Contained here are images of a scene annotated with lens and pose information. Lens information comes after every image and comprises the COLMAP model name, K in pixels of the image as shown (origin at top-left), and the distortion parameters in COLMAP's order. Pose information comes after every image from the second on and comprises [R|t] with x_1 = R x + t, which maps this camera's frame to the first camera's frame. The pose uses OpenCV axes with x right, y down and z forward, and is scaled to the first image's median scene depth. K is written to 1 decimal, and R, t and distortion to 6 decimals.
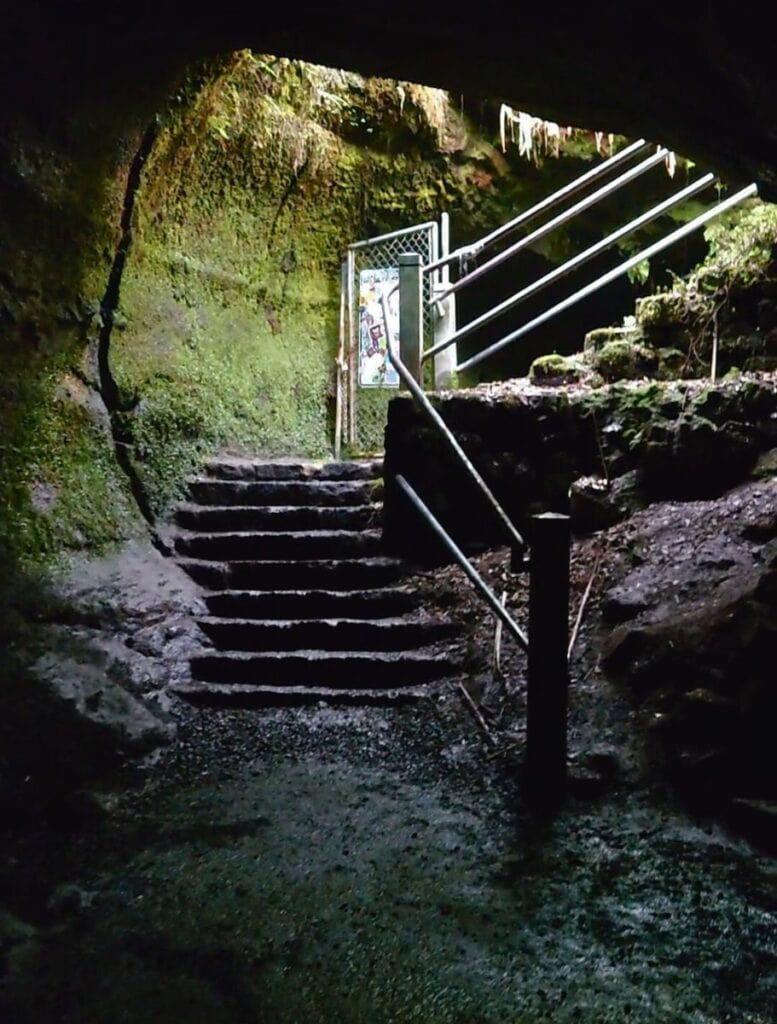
lens RADIAL K [[1278.7, 0, 403.9], [0, 1278.7, 512.4], [0, 0, 1]] dist [0.215193, 0.001196]
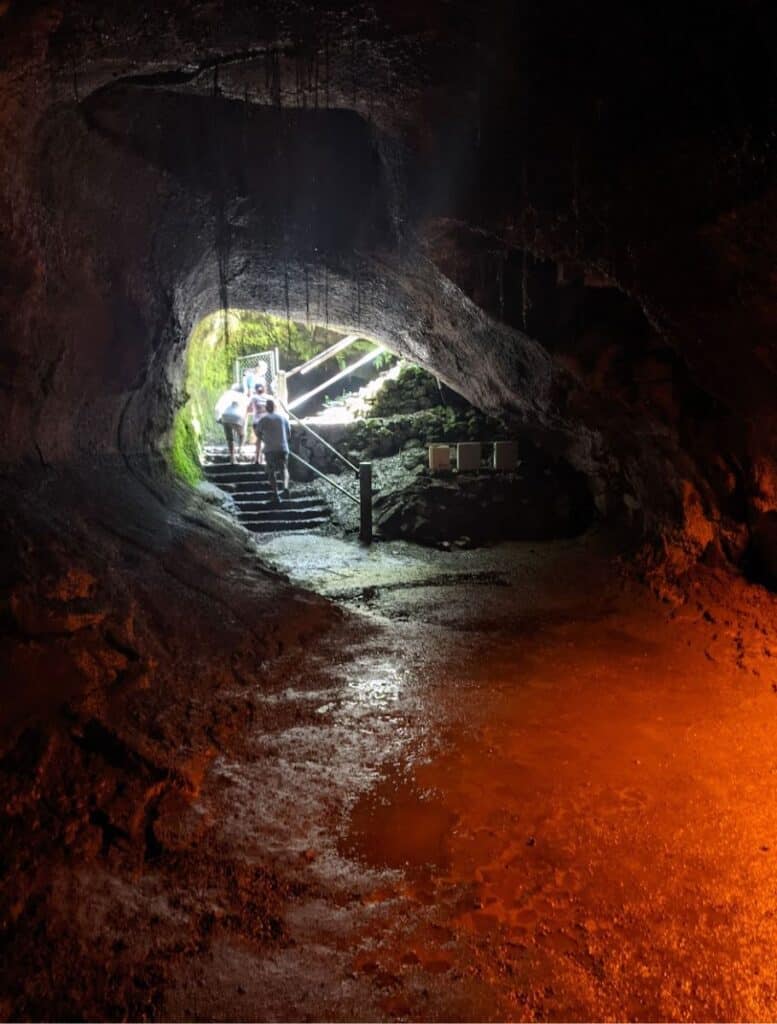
lens RADIAL K [[793.0, 0, 393.5], [0, 793.0, 518.9], [0, 0, 1]] dist [0.175790, -0.471636]
pose [[0.943399, -0.055134, 0.327045, -0.374349], [0.033186, 0.996829, 0.072319, 0.000122], [-0.329995, -0.057372, 0.942238, -0.772654]]
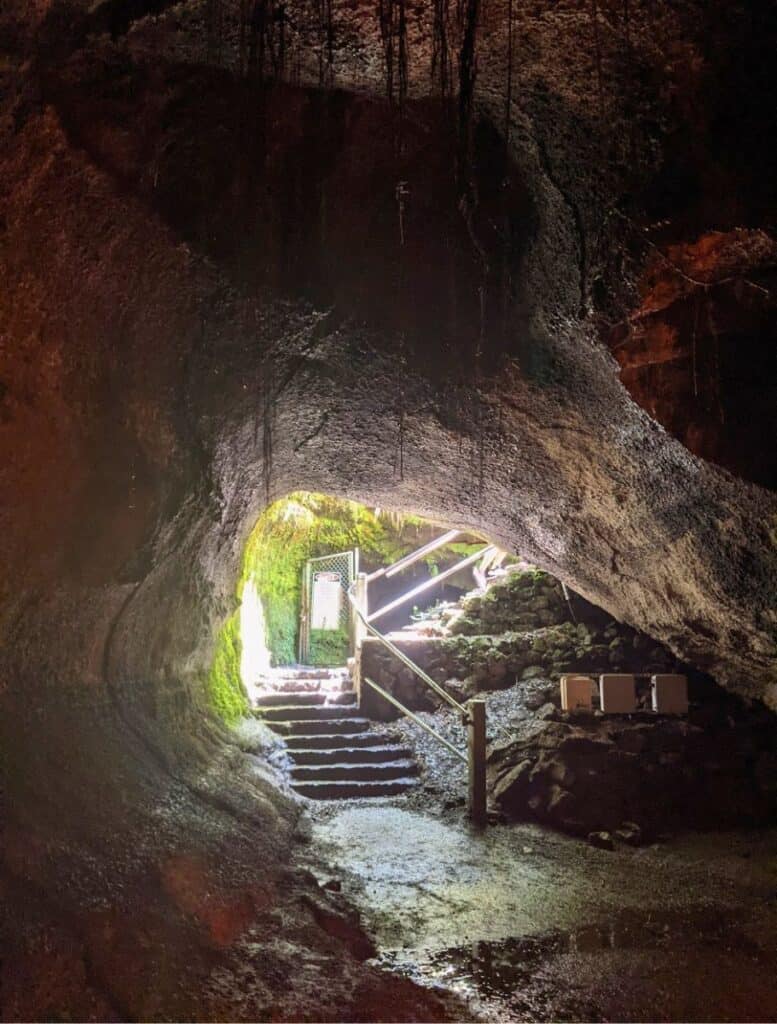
lens RADIAL K [[793.0, 0, 393.5], [0, 793.0, 518.9], [0, 0, 1]] dist [0.175790, -0.471636]
pose [[0.969716, 0.044656, 0.240117, -0.290672], [0.004606, 0.979624, -0.200788, -0.021720], [-0.244191, 0.195814, 0.949751, -0.332774]]
